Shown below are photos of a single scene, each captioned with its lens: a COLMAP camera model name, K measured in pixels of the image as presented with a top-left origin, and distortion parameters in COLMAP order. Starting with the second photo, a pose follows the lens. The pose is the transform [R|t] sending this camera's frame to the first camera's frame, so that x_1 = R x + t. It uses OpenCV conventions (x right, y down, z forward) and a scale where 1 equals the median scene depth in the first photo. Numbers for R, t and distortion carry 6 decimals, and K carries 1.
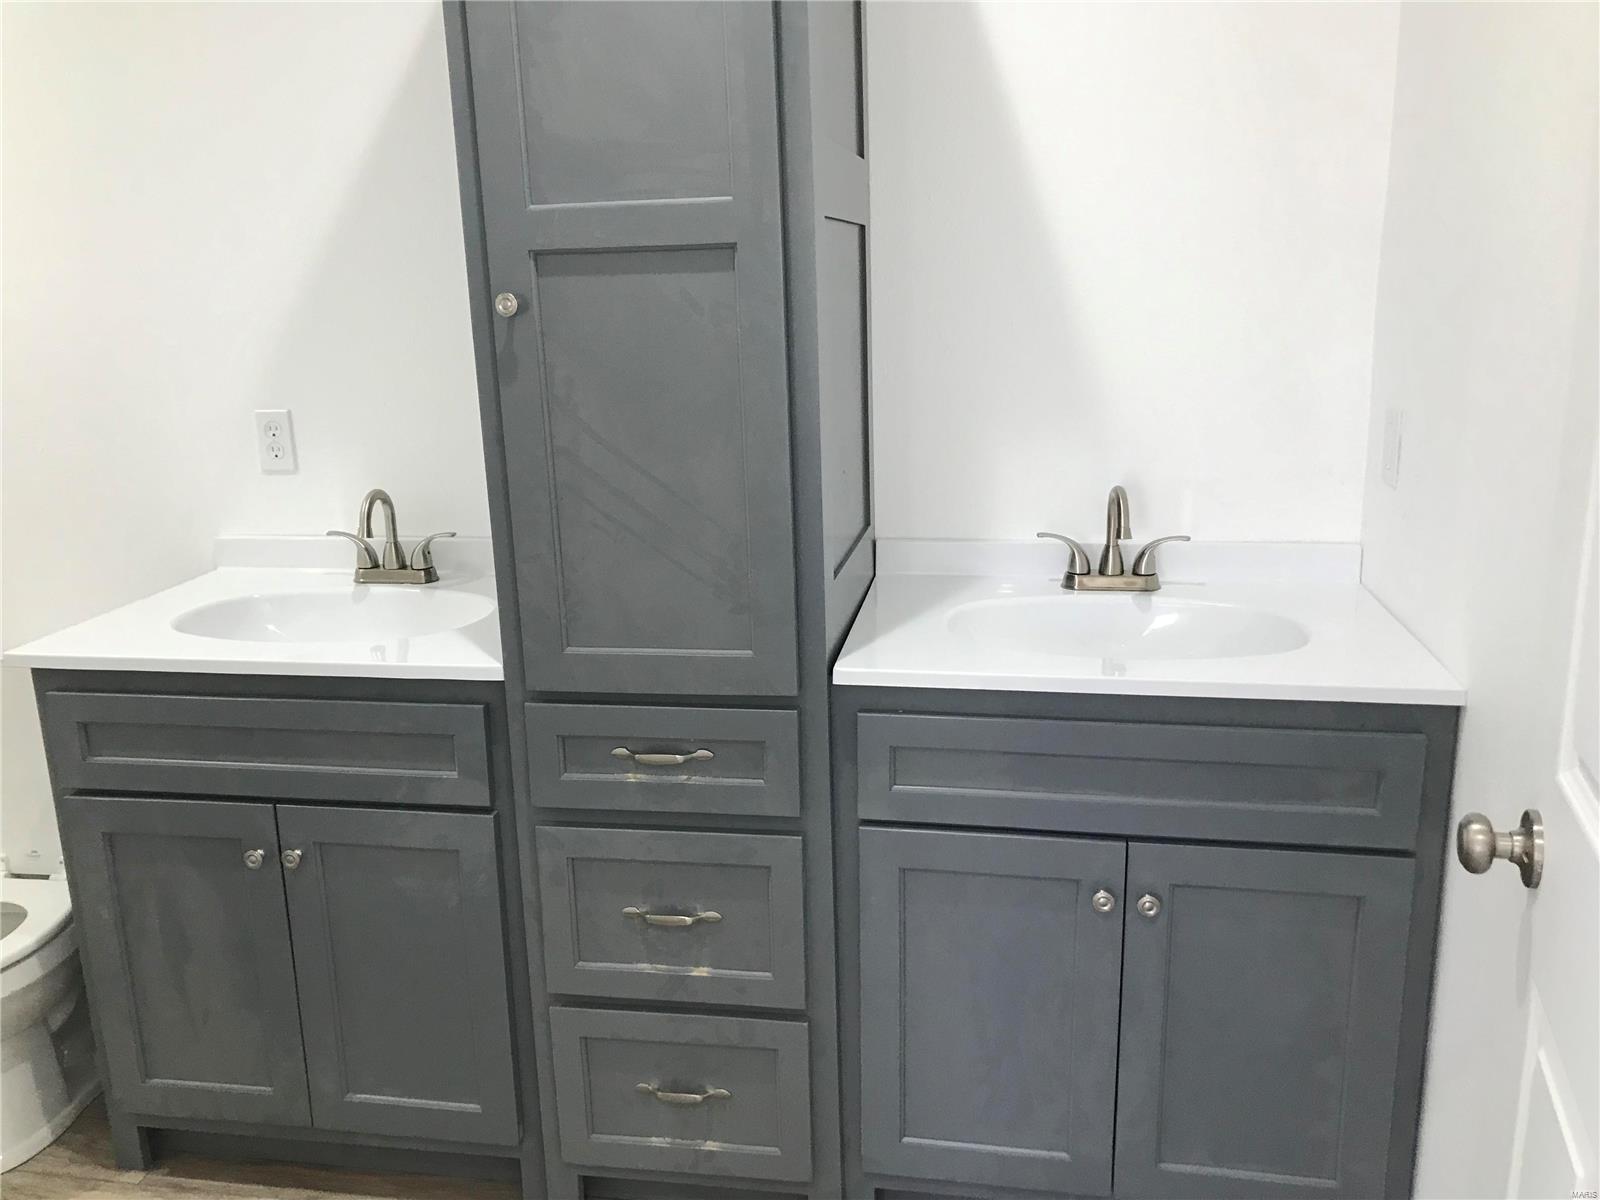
lens RADIAL K [[1283.7, 0, 800.0], [0, 1283.7, 600.0], [0, 0, 1]] dist [0.095807, -0.001384]
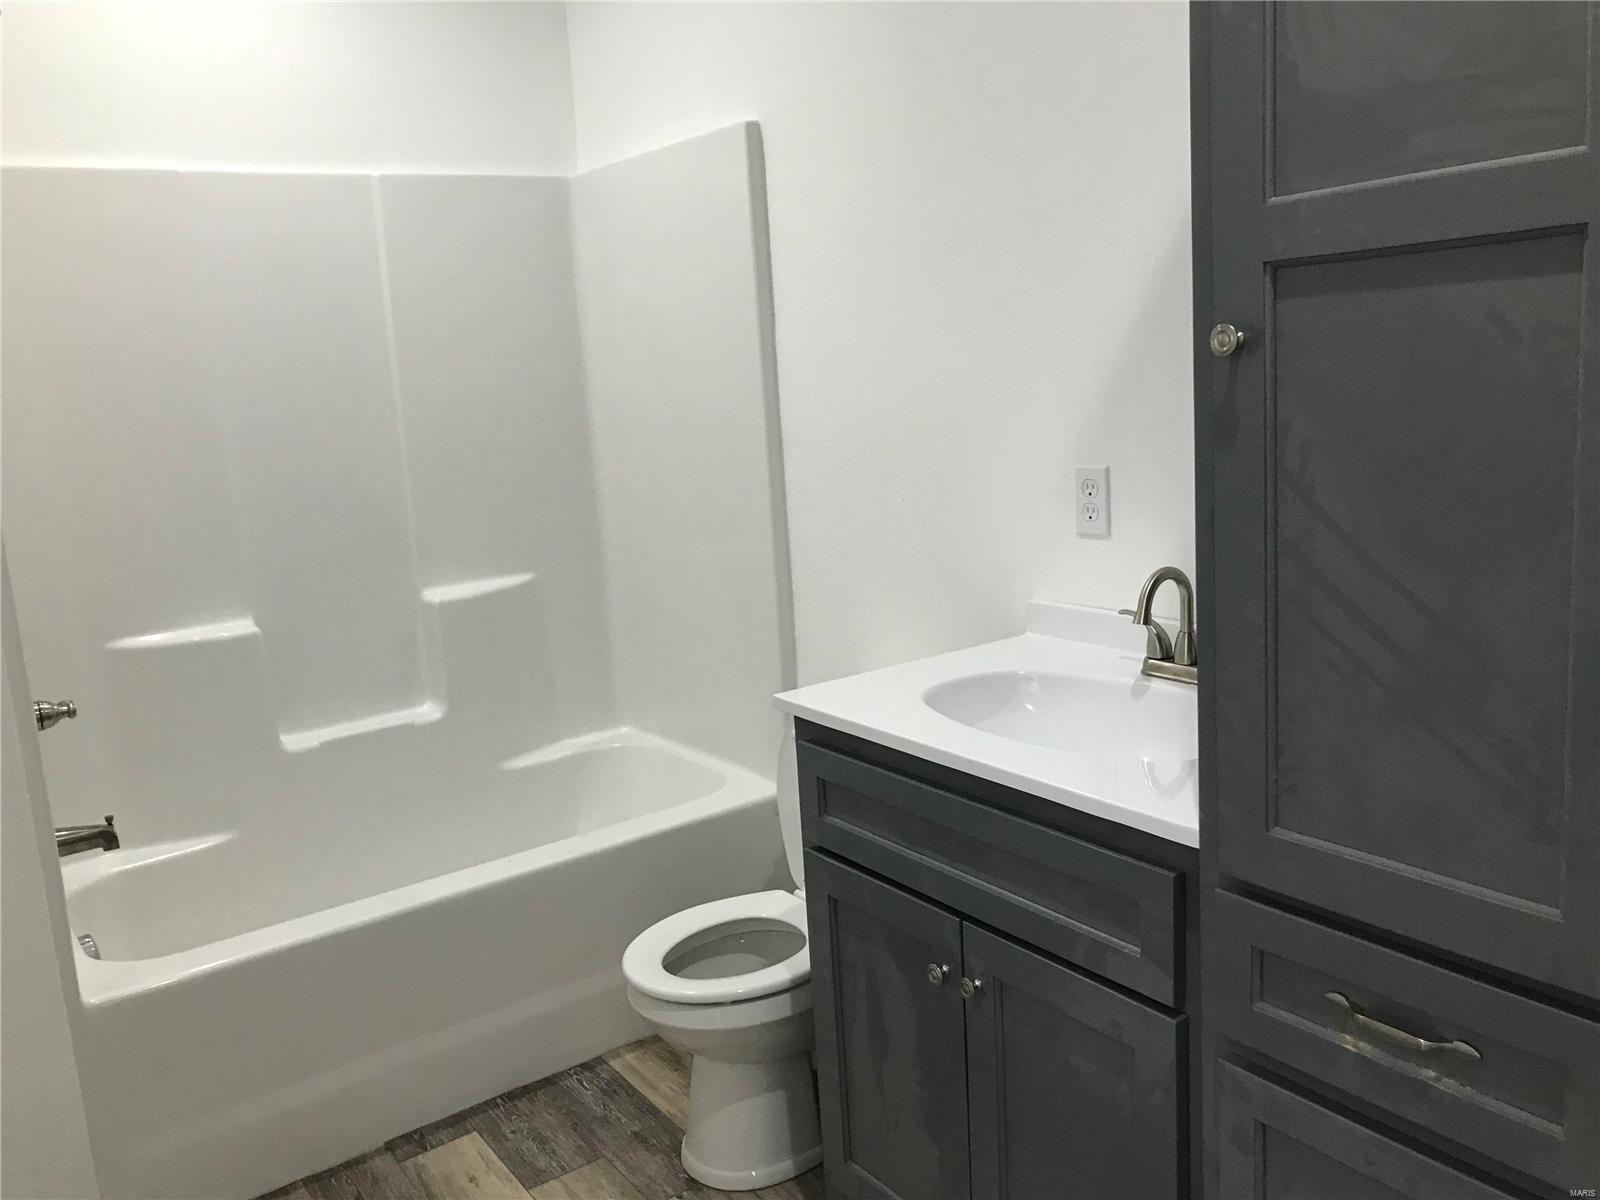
lens RADIAL K [[1332.7, 0, 800.0], [0, 1332.7, 600.0], [0, 0, 1]] dist [0.033370, 0.003065]
pose [[0.714560, 0.115762, -0.689930, 0.111046], [-0.139455, 0.989991, 0.021675, -0.059400], [0.685533, 0.080726, 0.723552, 0.271704]]
